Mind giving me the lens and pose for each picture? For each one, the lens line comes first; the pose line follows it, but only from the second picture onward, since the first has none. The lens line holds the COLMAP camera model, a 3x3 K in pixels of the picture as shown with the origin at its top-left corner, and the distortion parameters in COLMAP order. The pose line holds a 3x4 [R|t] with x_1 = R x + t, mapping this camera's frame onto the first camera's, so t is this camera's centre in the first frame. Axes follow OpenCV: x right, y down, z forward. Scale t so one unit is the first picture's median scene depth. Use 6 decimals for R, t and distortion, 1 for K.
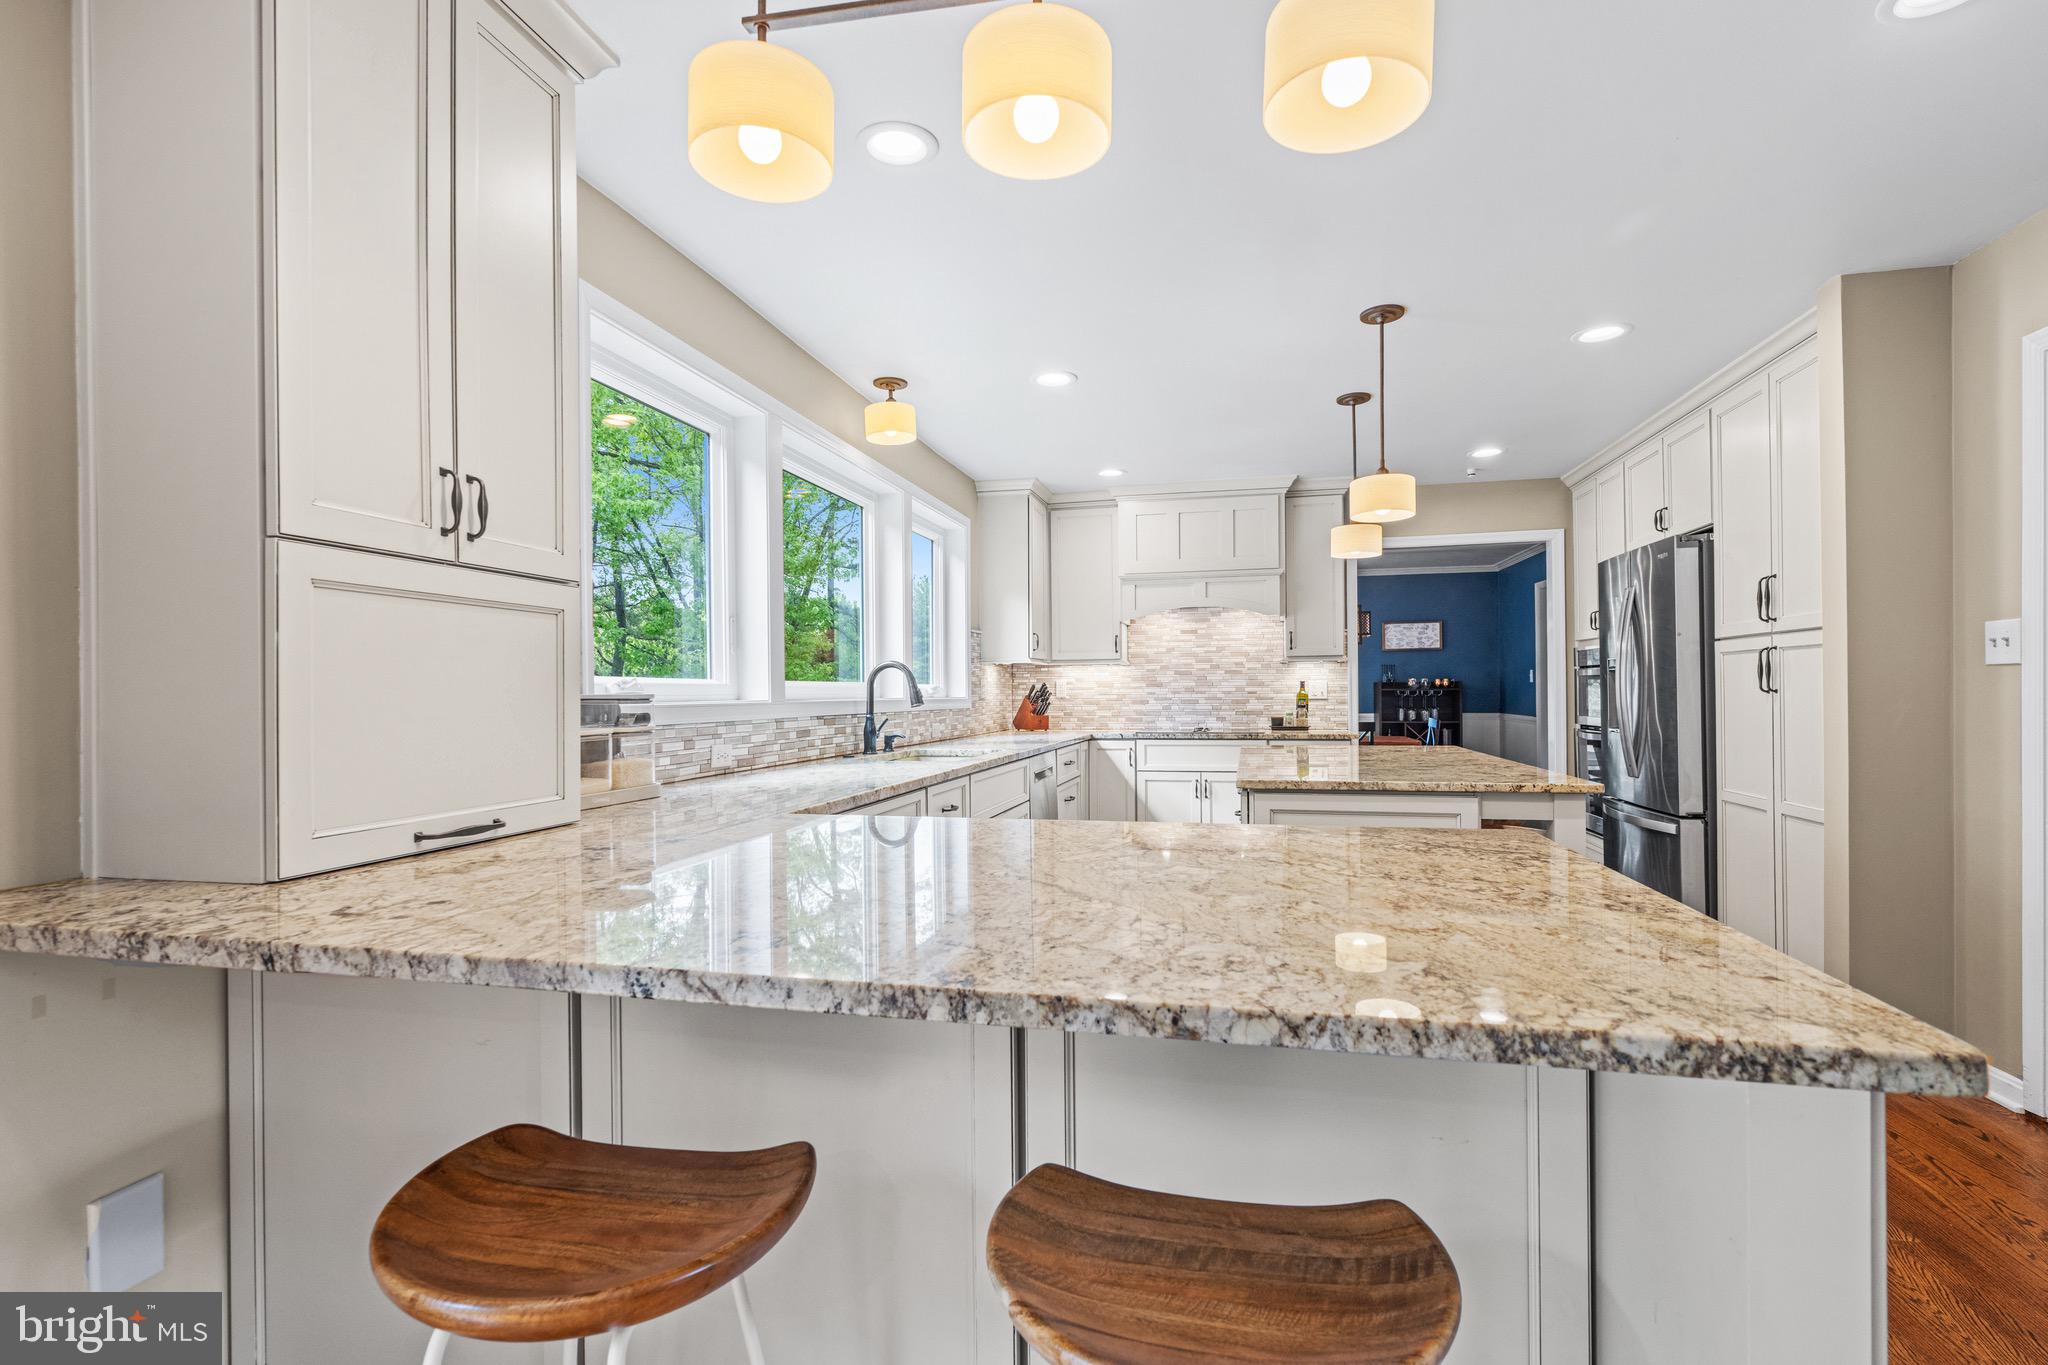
lens RADIAL K [[954.4, 0, 1020.0], [0, 954.4, 691.8], [0, 0, 1]] dist [0.000345, -0.000385]
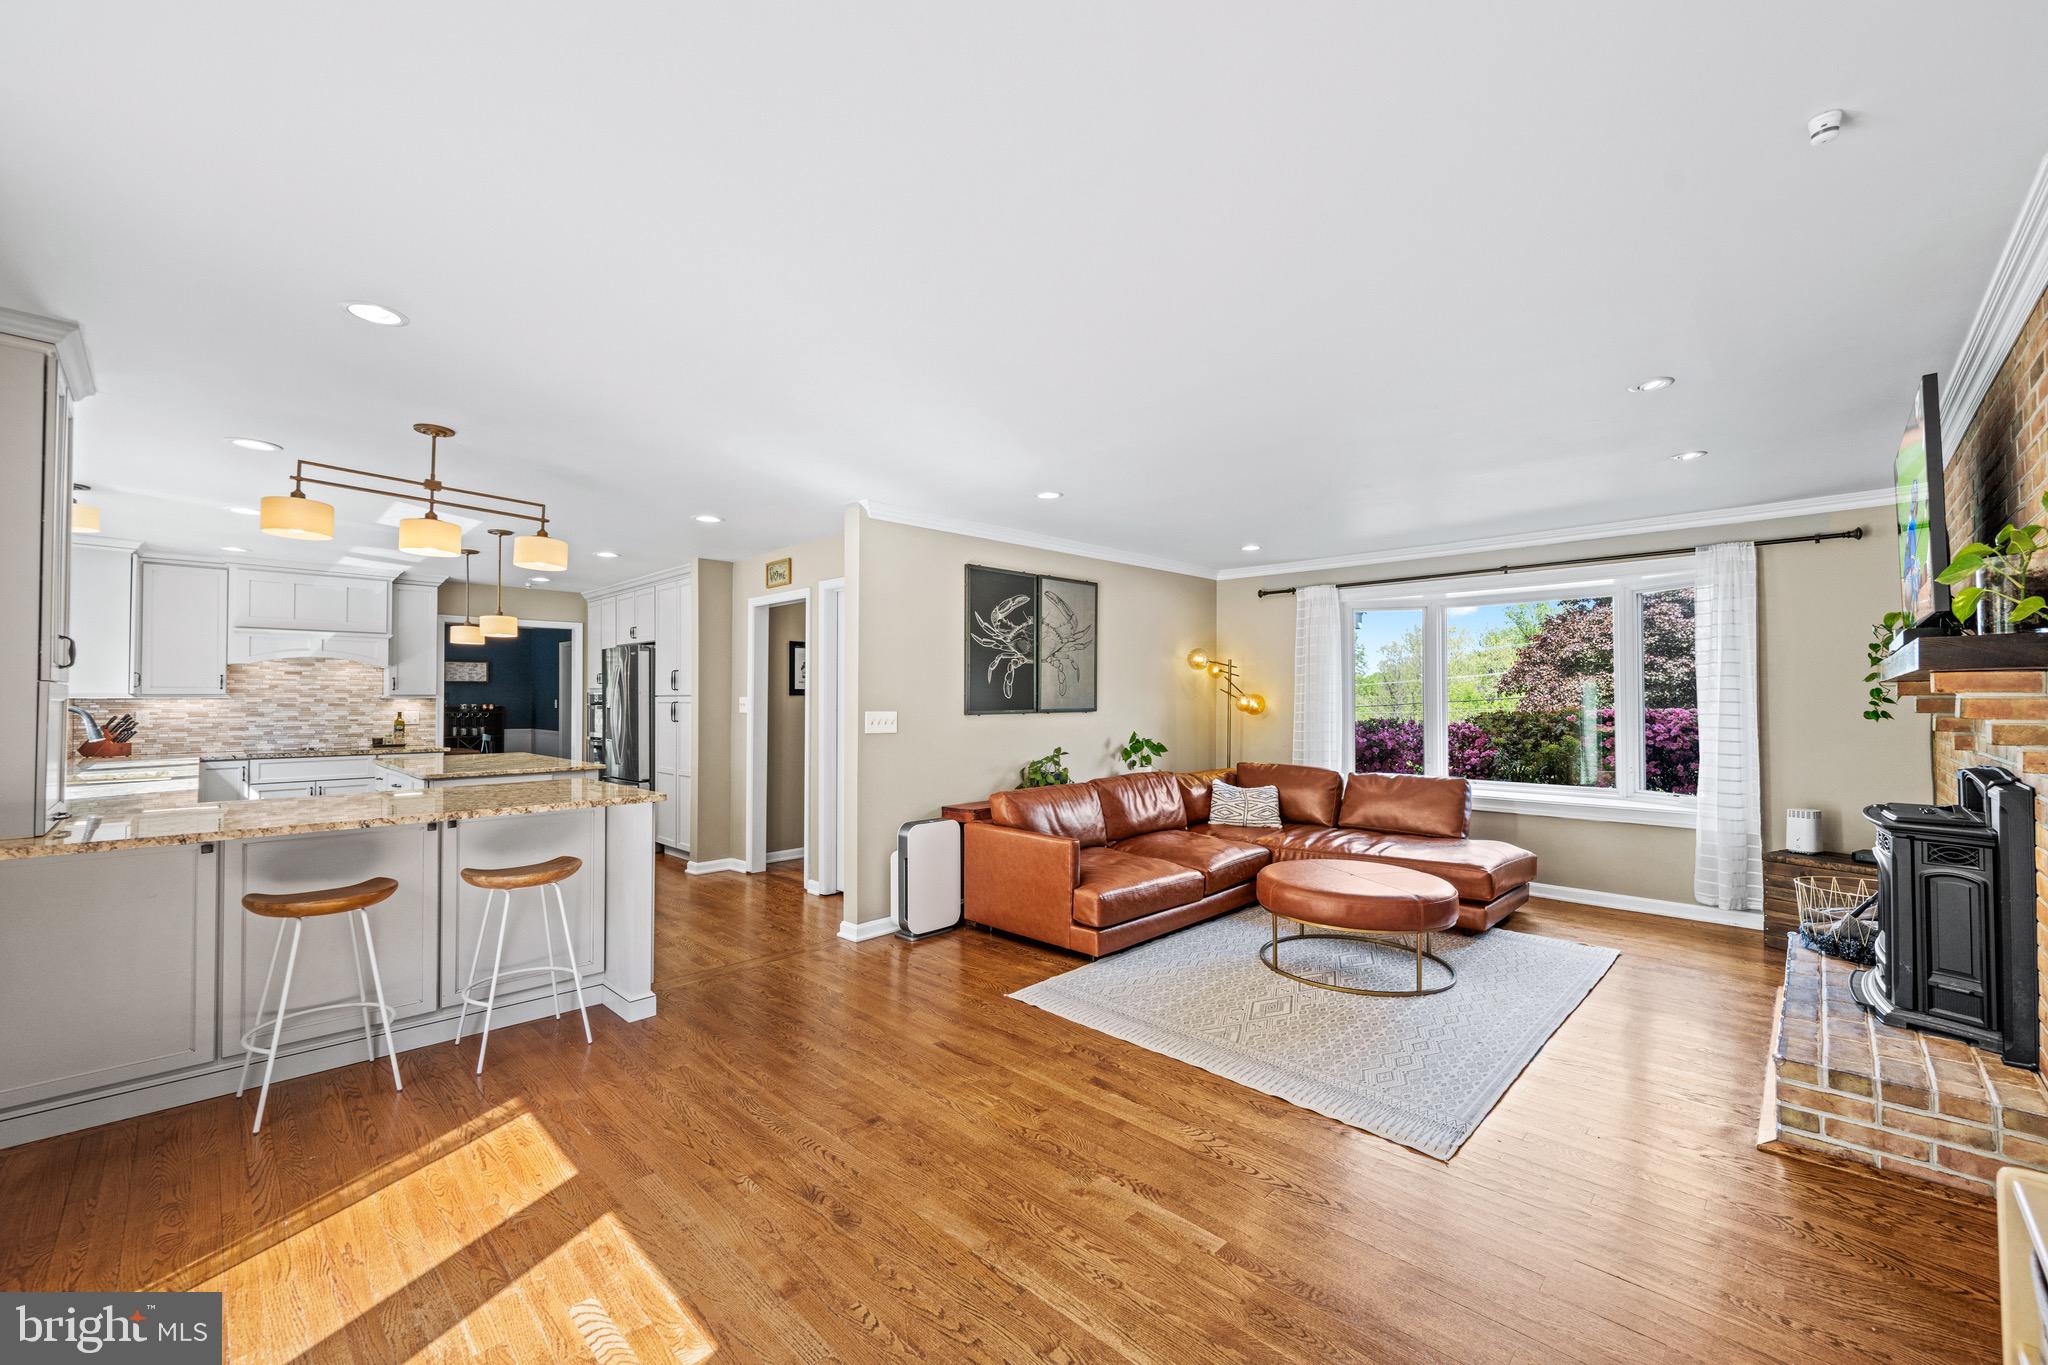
lens RADIAL K [[808.8, 0, 1022.7], [0, 808.8, 685.8], [0, 0, 1]] dist [-0.002699, -0.000242]
pose [[0.513630, 0.023154, 0.857699, -0.395119], [-0.003895, 0.999688, -0.024654, -0.036715], [-0.858003, 0.009323, 0.513560, -0.625799]]
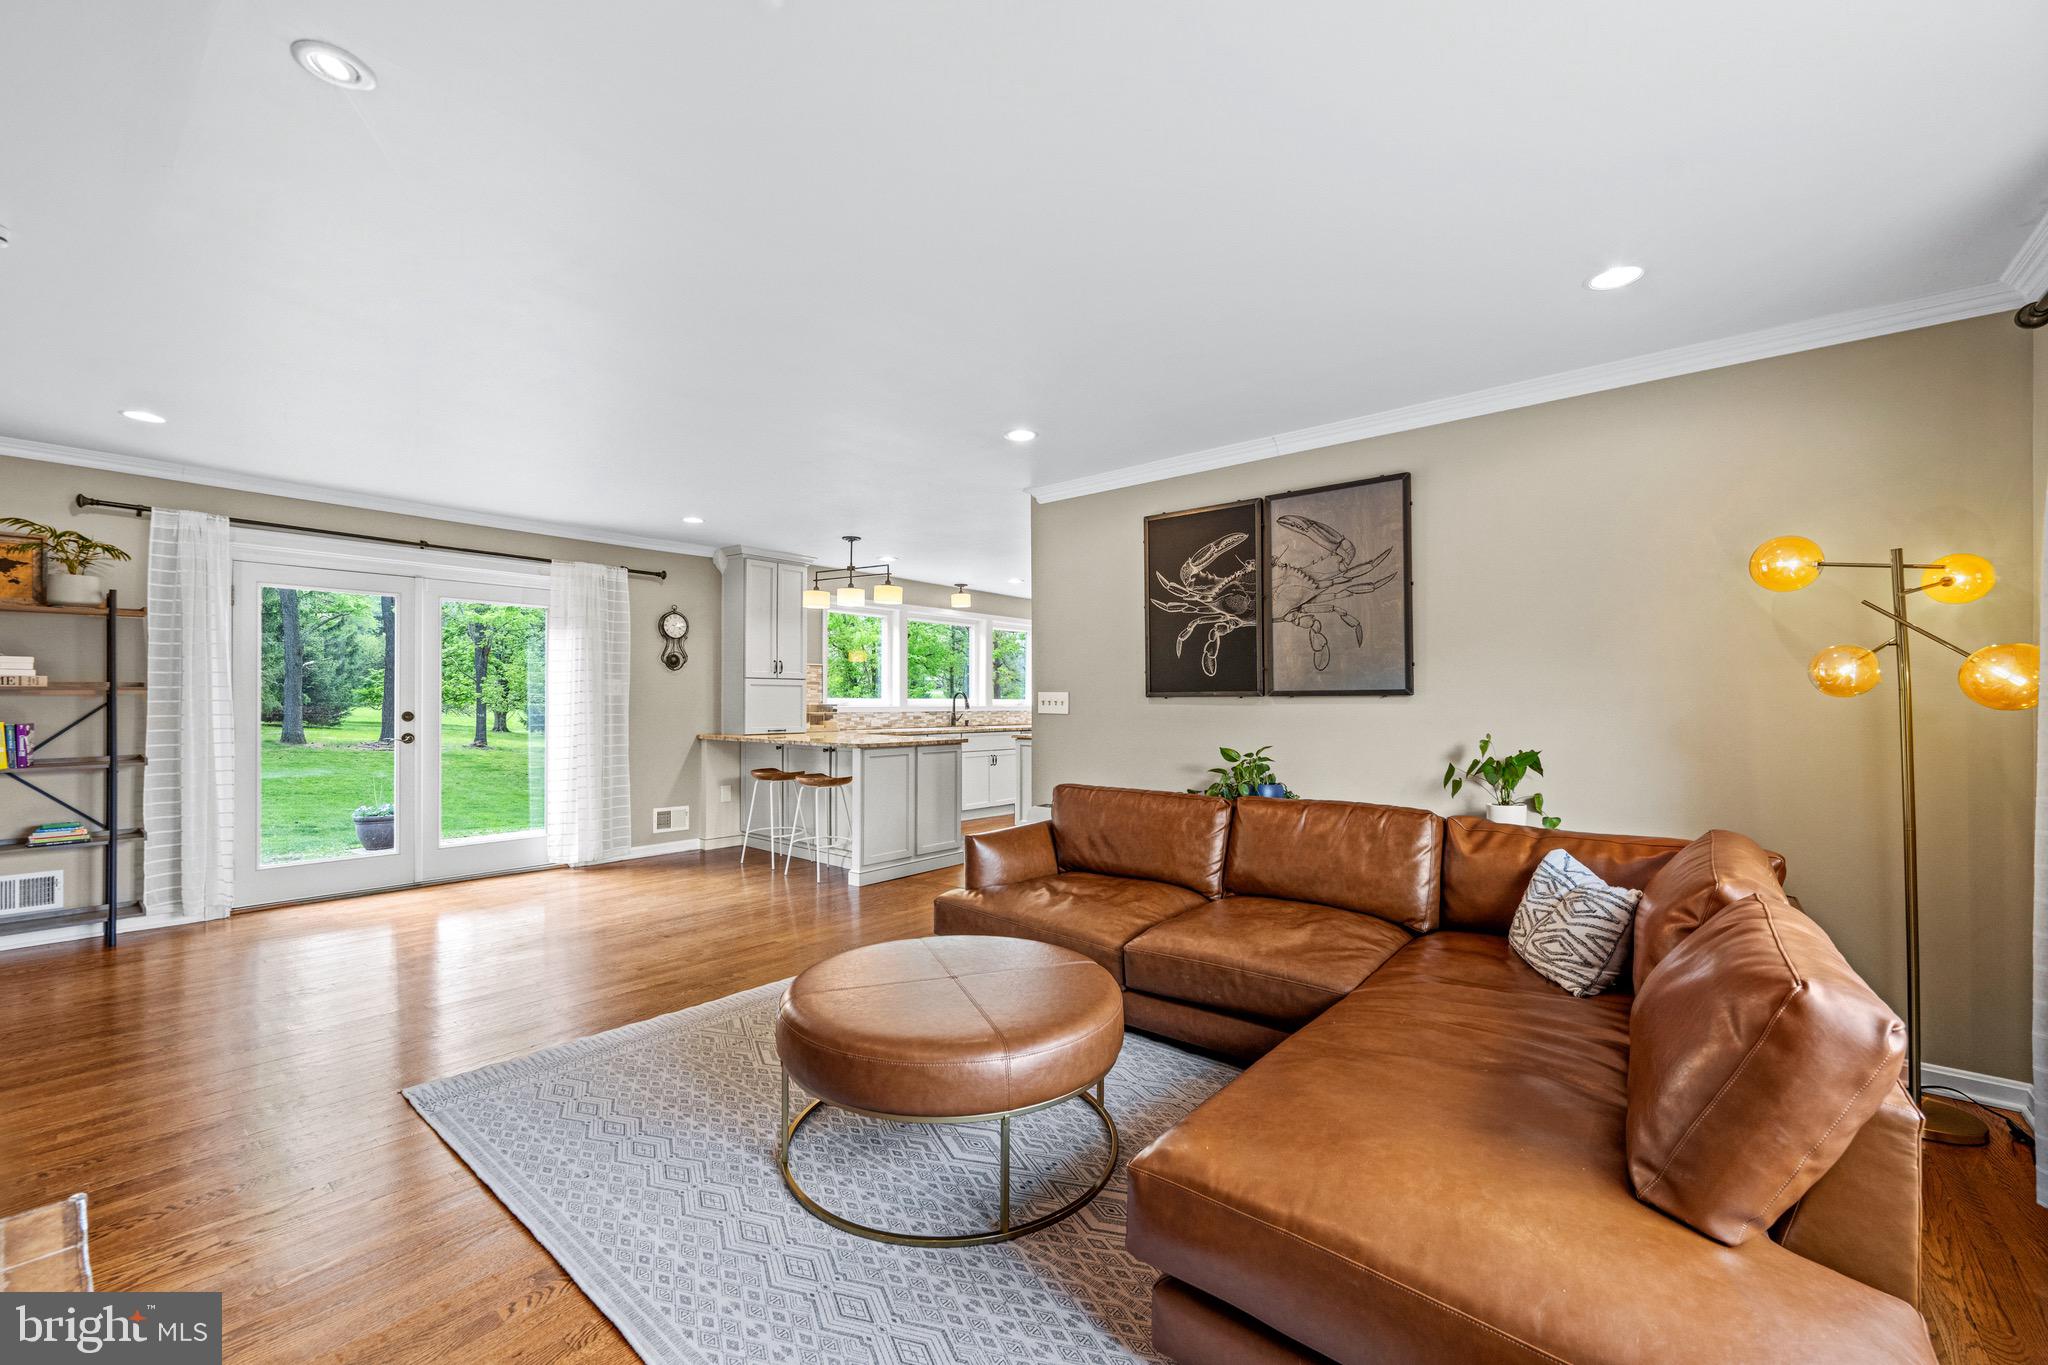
lens RADIAL K [[835.1, 0, 1027.2], [0, 835.1, 694.2], [0, 0, 1]] dist [-0.000630, -0.000083]
pose [[0.898889, 0.007834, -0.438107, 1.021232], [-0.009892, 0.999948, -0.002416, -0.020873], [0.438065, 0.006505, 0.898920, -0.965271]]
